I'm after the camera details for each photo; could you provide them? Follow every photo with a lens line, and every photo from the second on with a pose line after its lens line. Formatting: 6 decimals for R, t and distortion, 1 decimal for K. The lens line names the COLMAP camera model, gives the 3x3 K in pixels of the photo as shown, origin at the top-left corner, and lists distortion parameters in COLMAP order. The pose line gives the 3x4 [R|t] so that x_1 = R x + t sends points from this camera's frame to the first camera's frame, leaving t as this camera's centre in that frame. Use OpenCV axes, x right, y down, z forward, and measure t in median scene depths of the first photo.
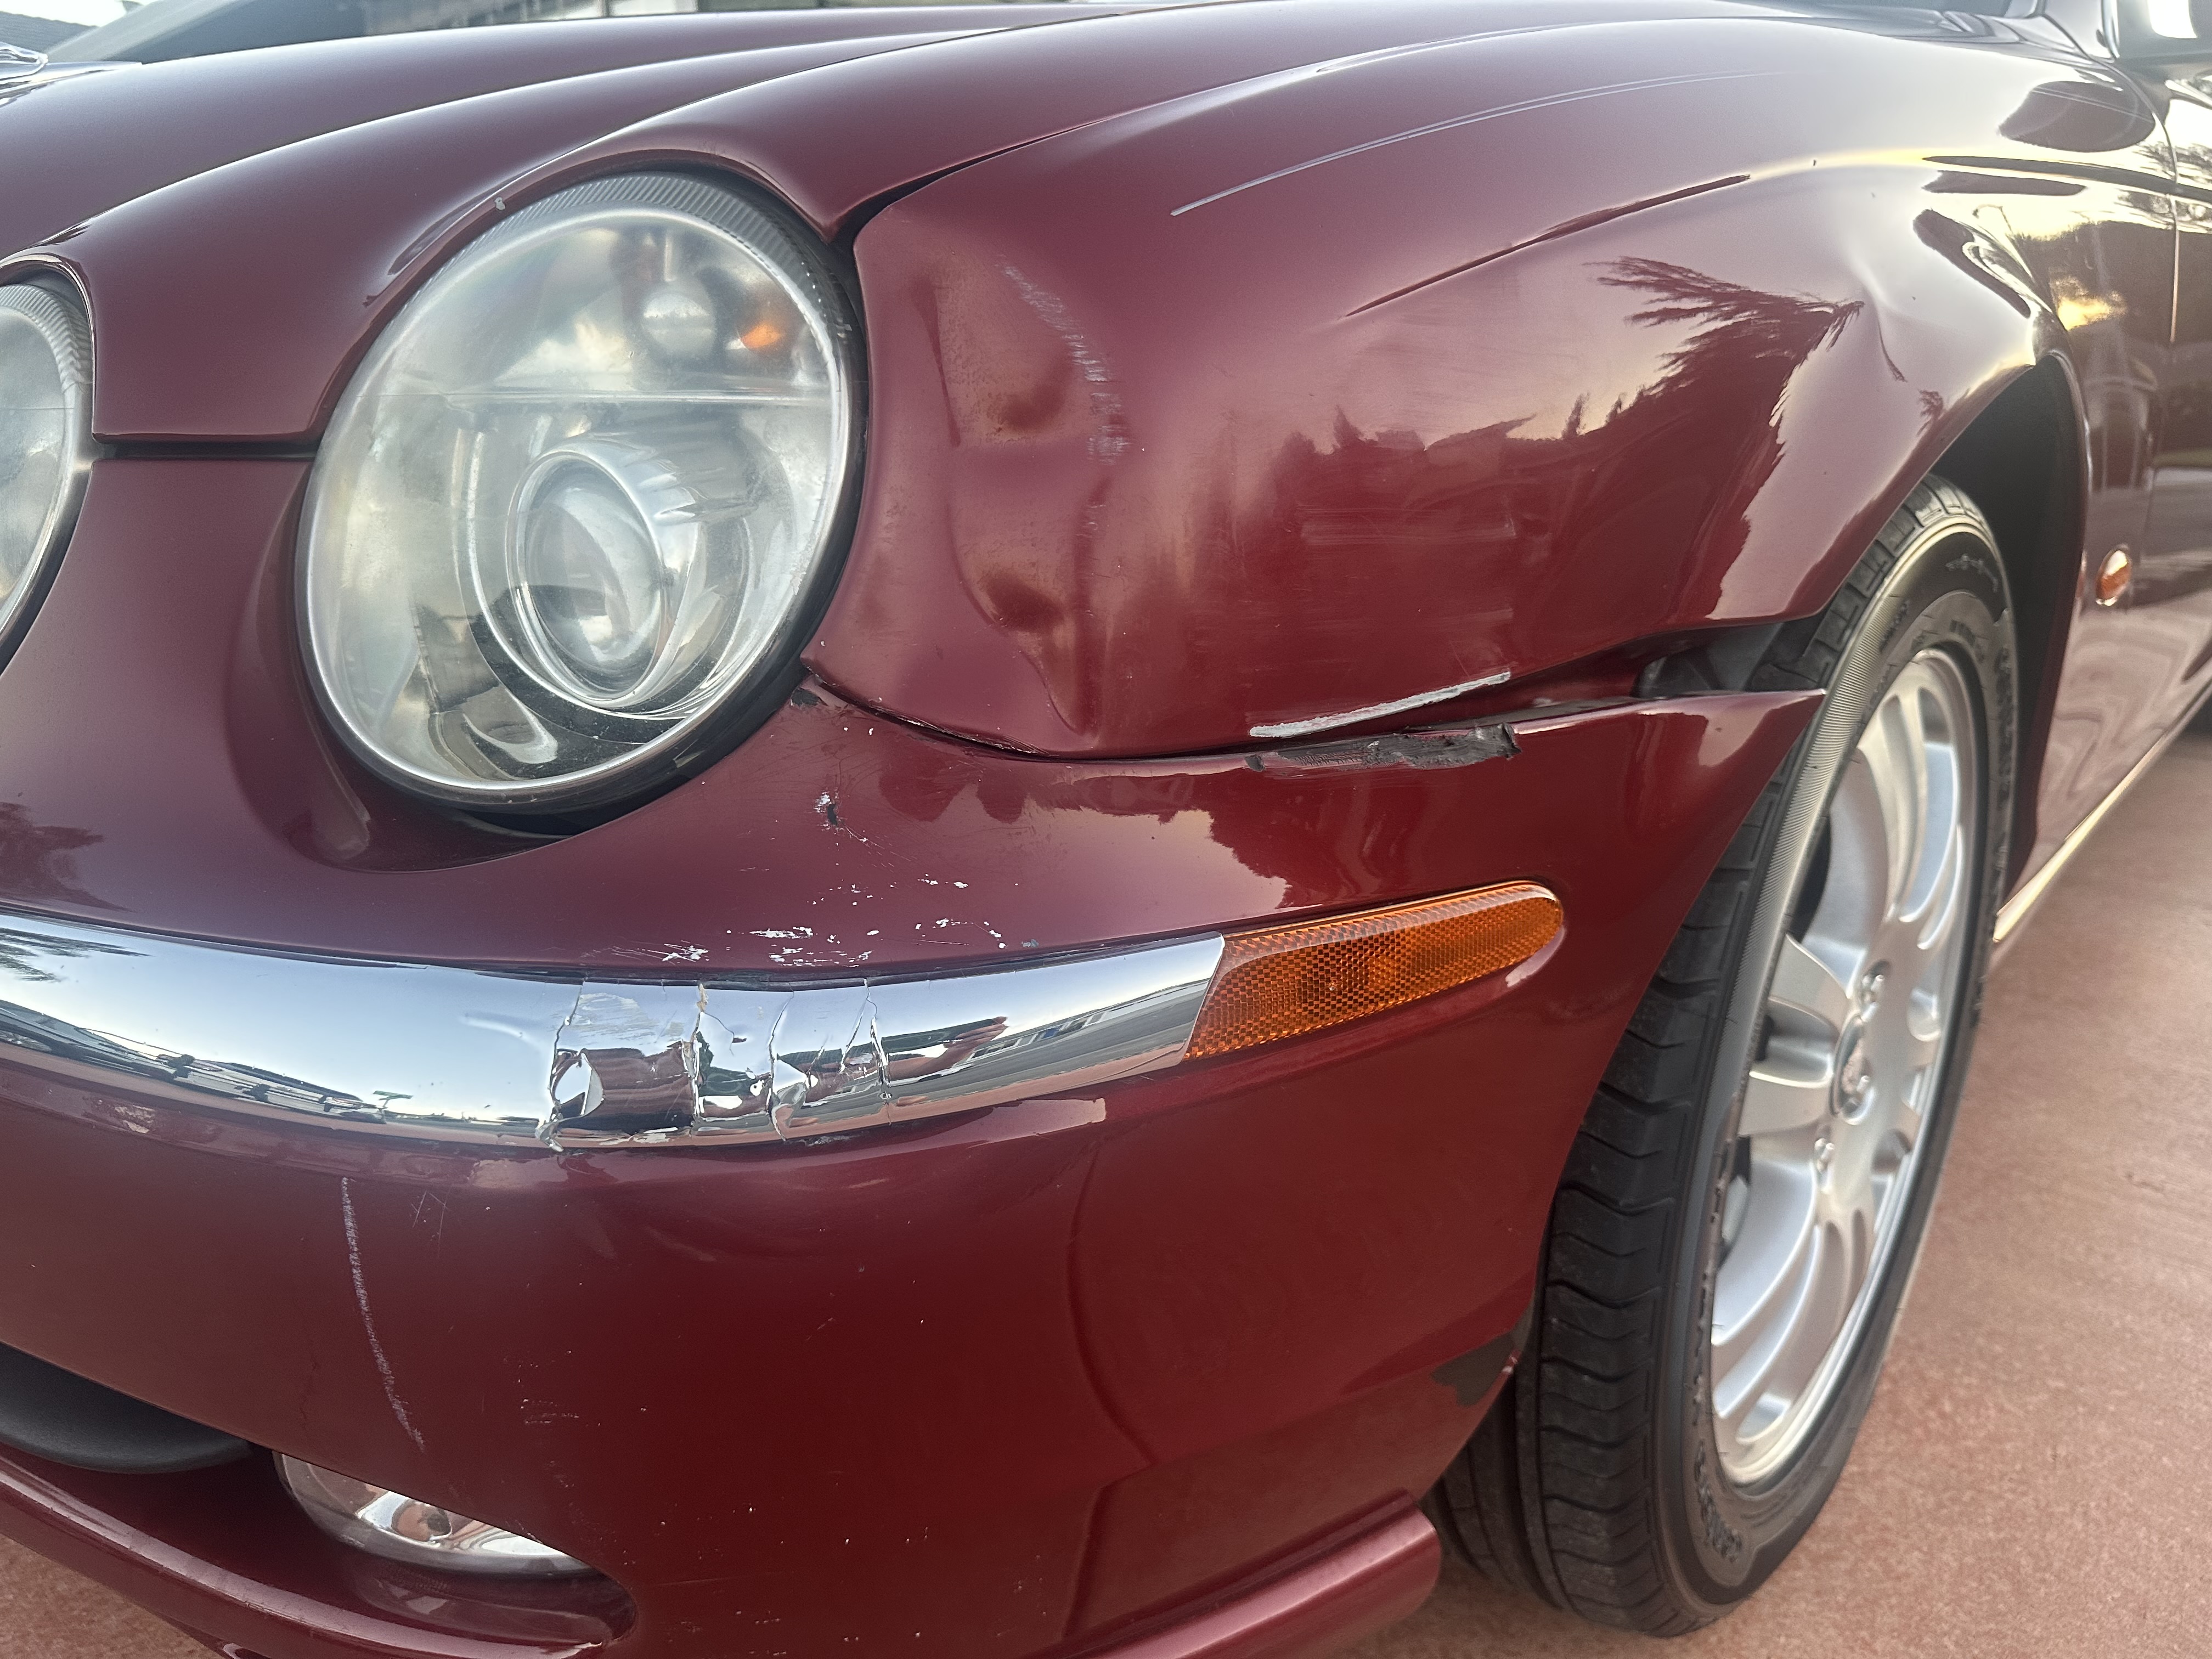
lens RADIAL K [[1510.4, 0, 1106.0], [0, 1510.4, 829.5], [0, 0, 1]] dist [-0.030508, -0.002002]
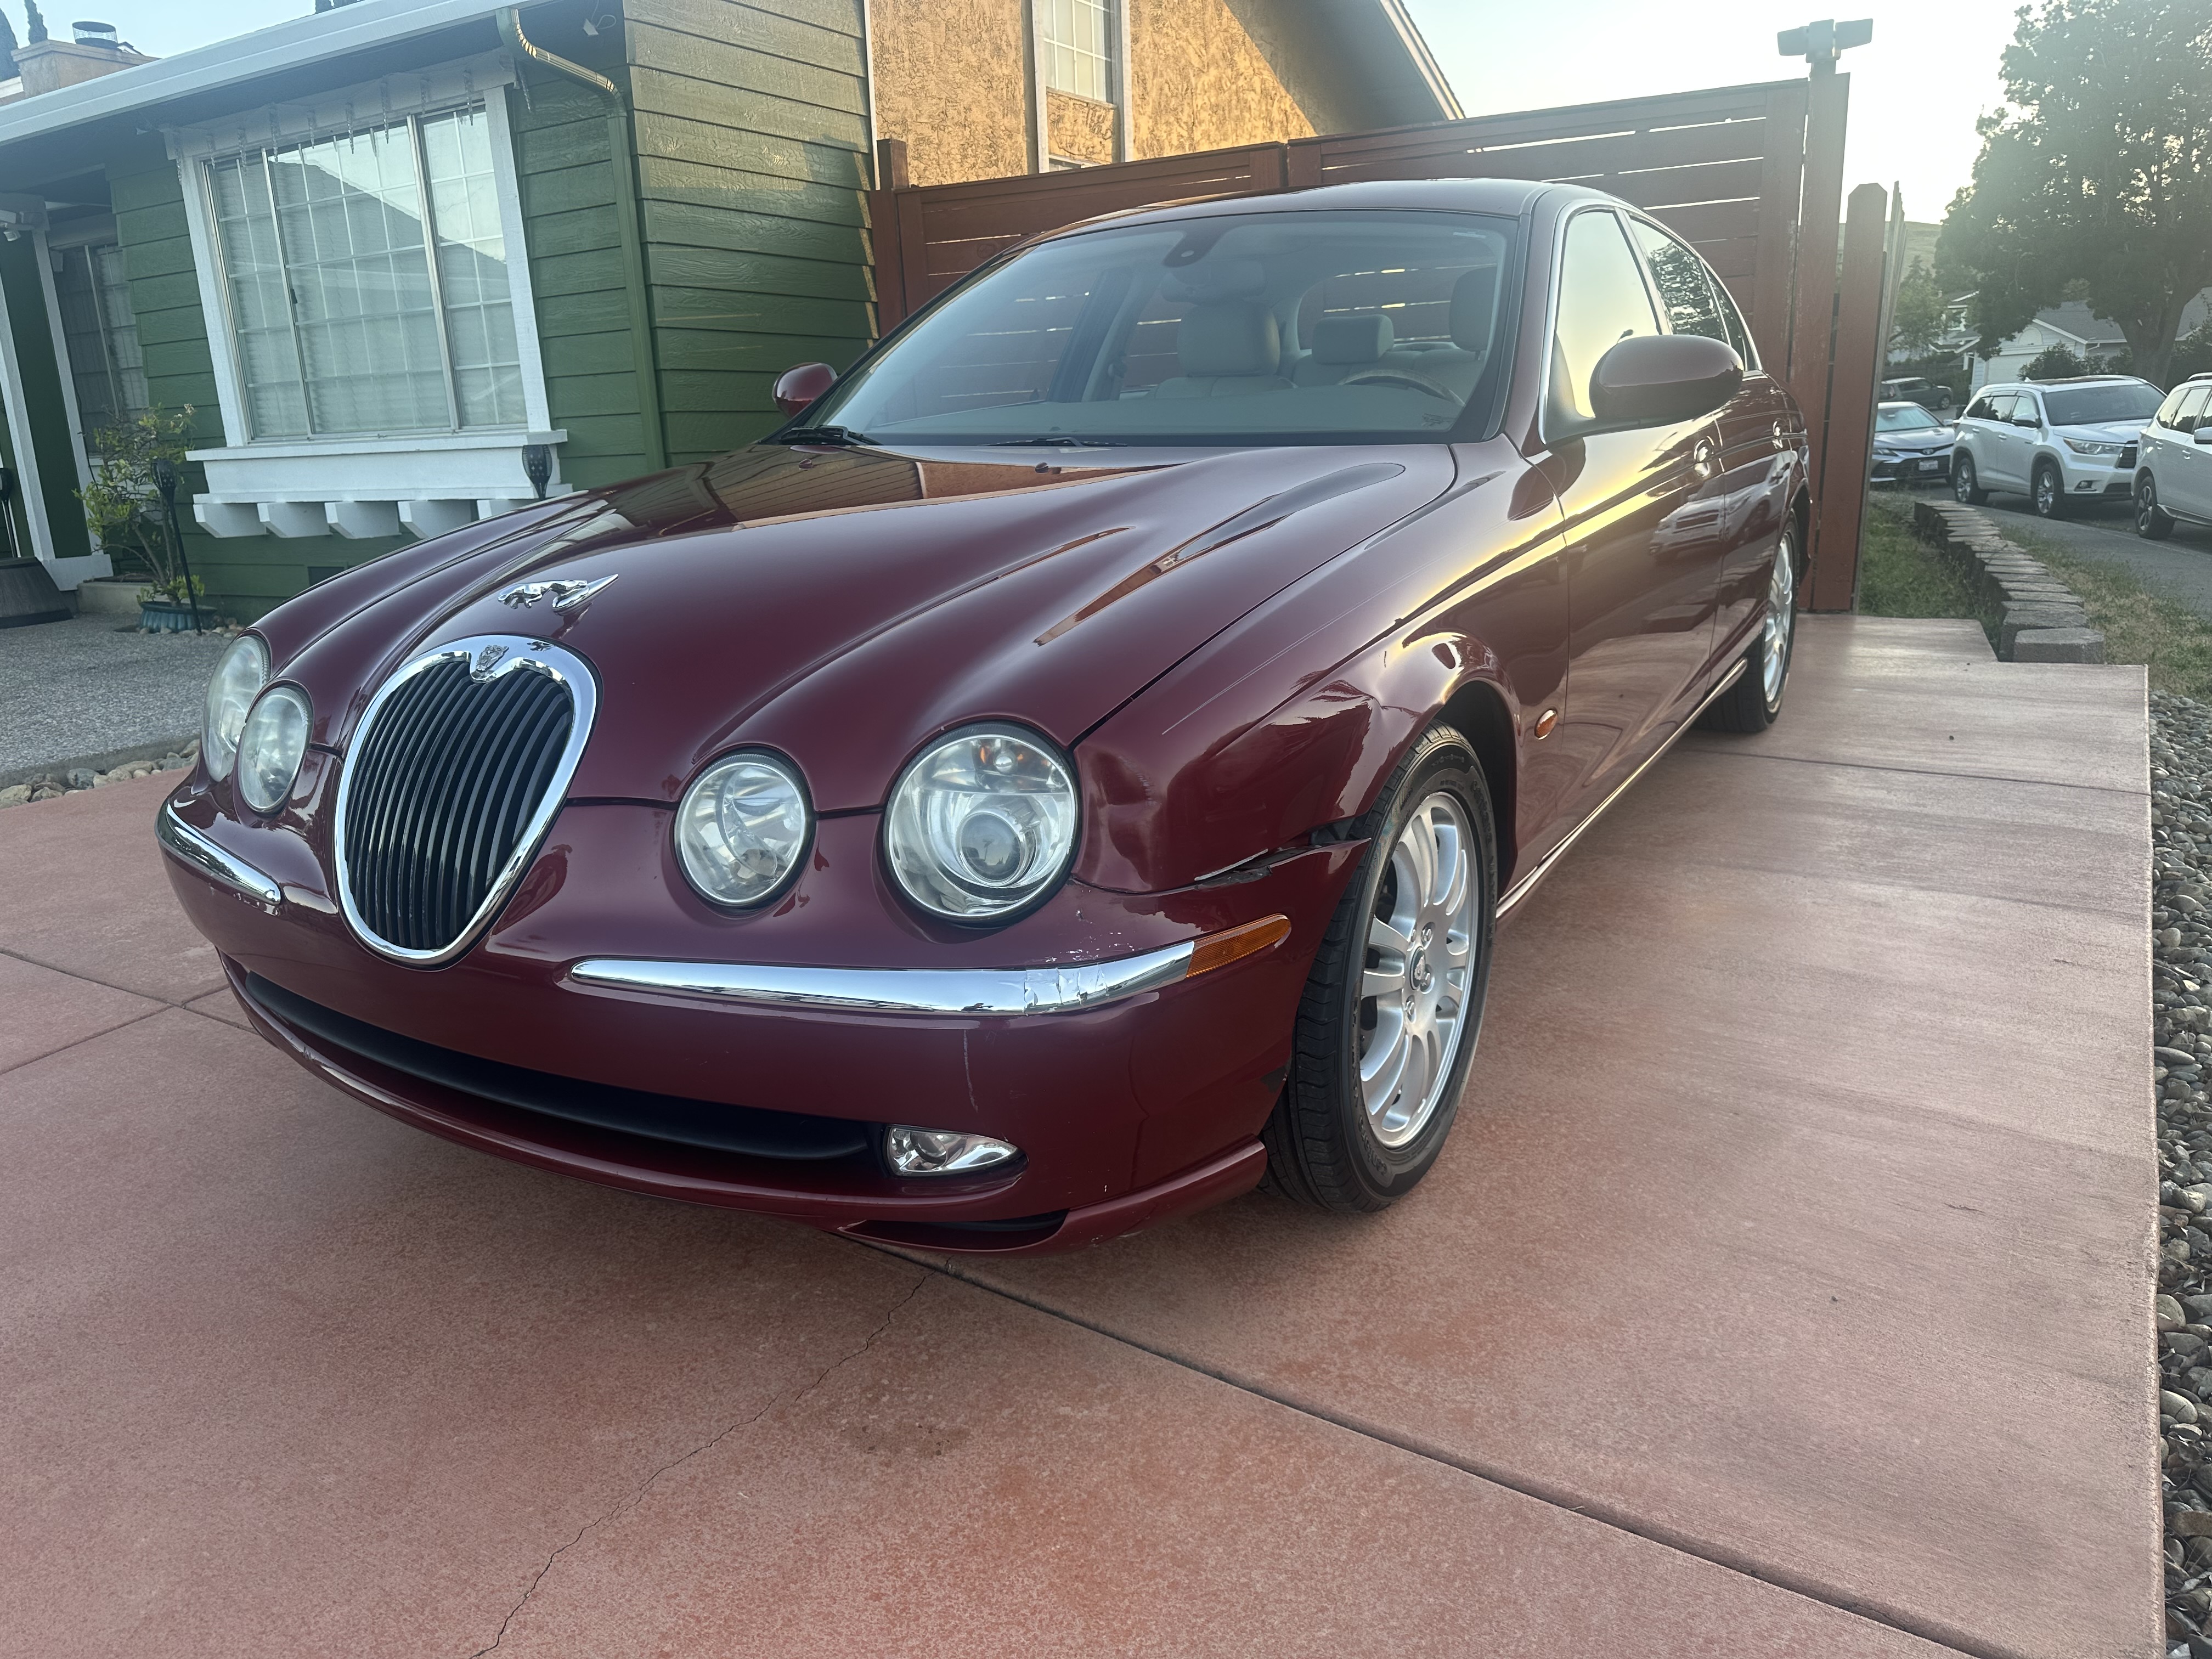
lens RADIAL K [[1537.2, 0, 1106.0], [0, 1537.2, 829.5], [0, 0, 1]] dist [-0.000640, 0.000093]
pose [[0.984250, -0.079498, 0.157901, -0.409301], [0.078049, 0.996831, 0.015367, -0.157955], [-0.158622, -0.002801, 0.987335, -1.527032]]
